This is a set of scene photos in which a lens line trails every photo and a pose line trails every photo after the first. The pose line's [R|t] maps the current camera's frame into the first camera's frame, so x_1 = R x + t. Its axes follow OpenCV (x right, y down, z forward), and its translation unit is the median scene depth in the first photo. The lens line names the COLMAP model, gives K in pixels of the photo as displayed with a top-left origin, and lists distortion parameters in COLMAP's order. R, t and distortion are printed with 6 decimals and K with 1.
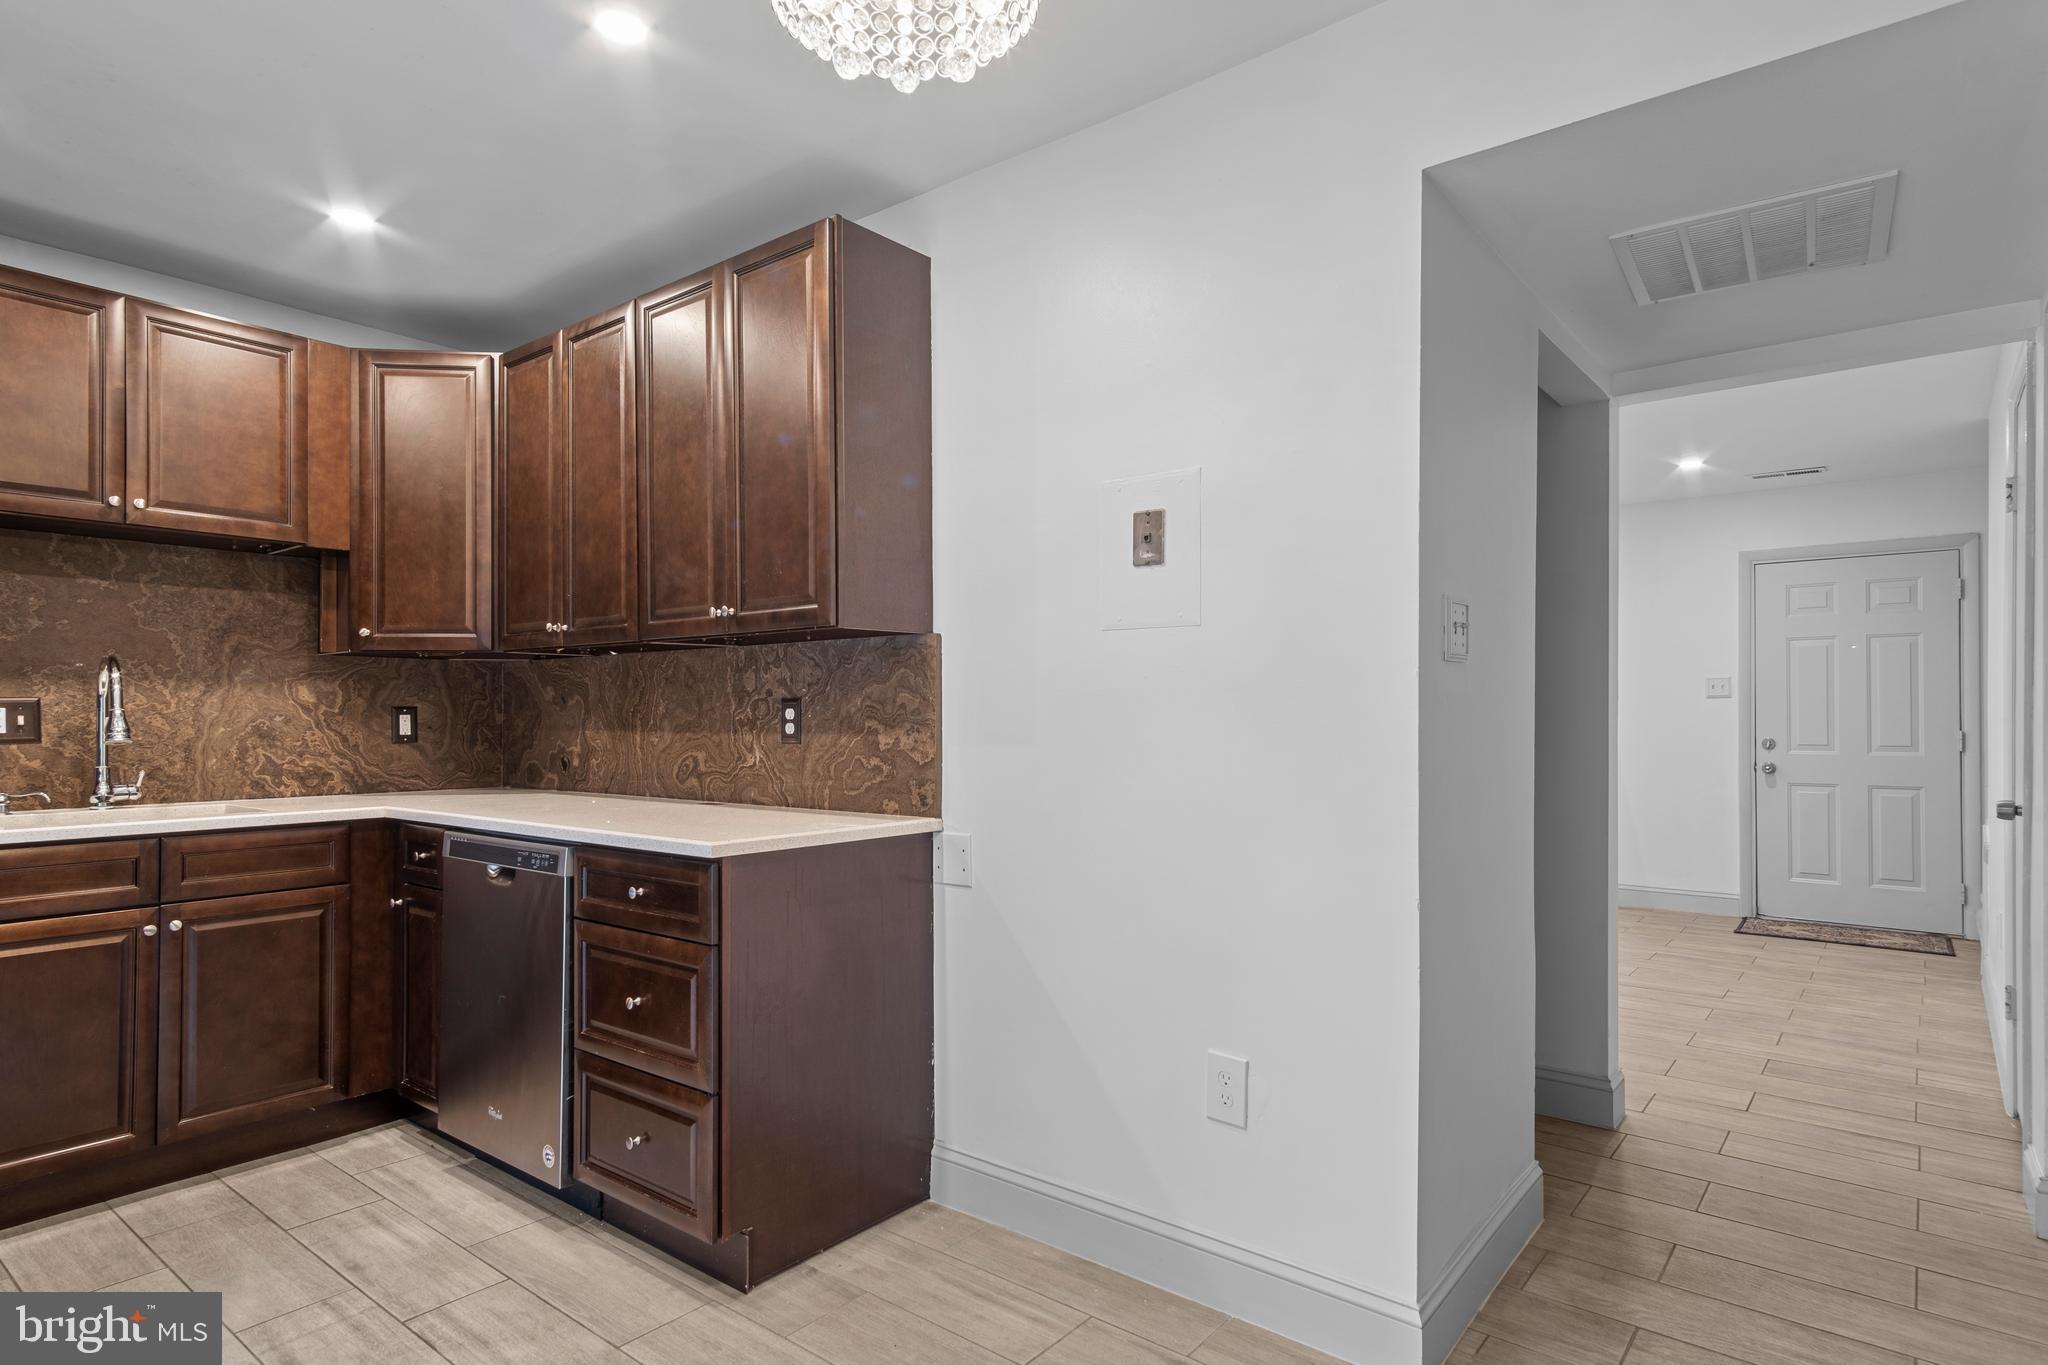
lens RADIAL K [[1104.2, 0, 1022.6], [0, 1104.2, 724.2], [0, 0, 1]] dist [0.018118, 0.000498]
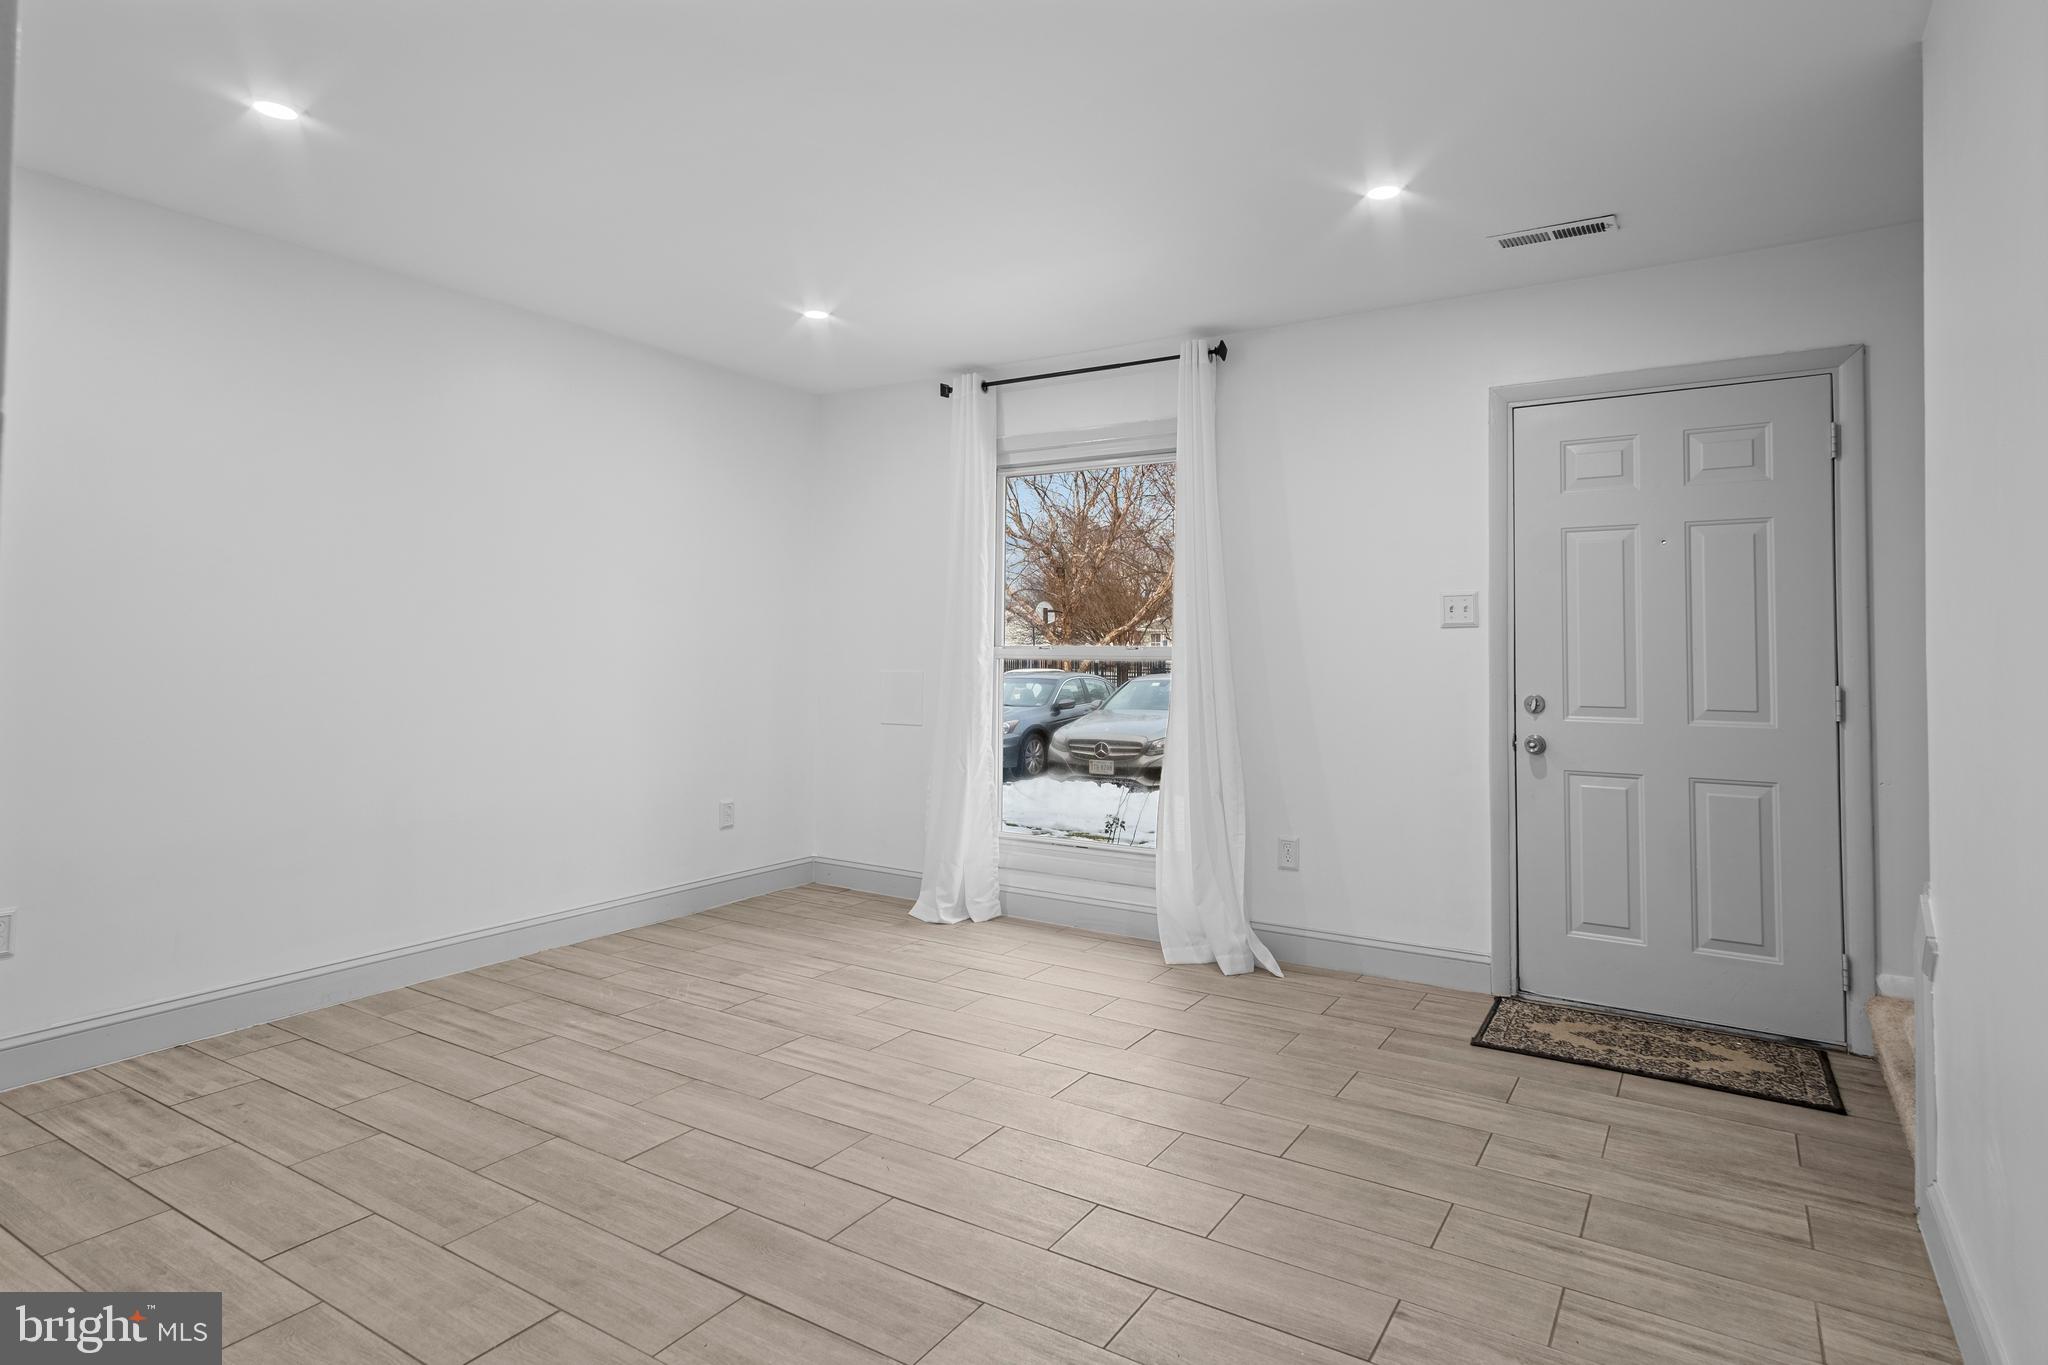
lens RADIAL K [[1104.1, 0, 1007.6], [0, 1104.1, 638.5], [0, 0, 1]] dist [0.017128, 0.000699]
pose [[0.994645, 0.005959, 0.103178, 0.341692], [-0.004146, 0.999833, -0.017780, -0.006274], [-0.103267, 0.017257, 0.994504, 0.456011]]
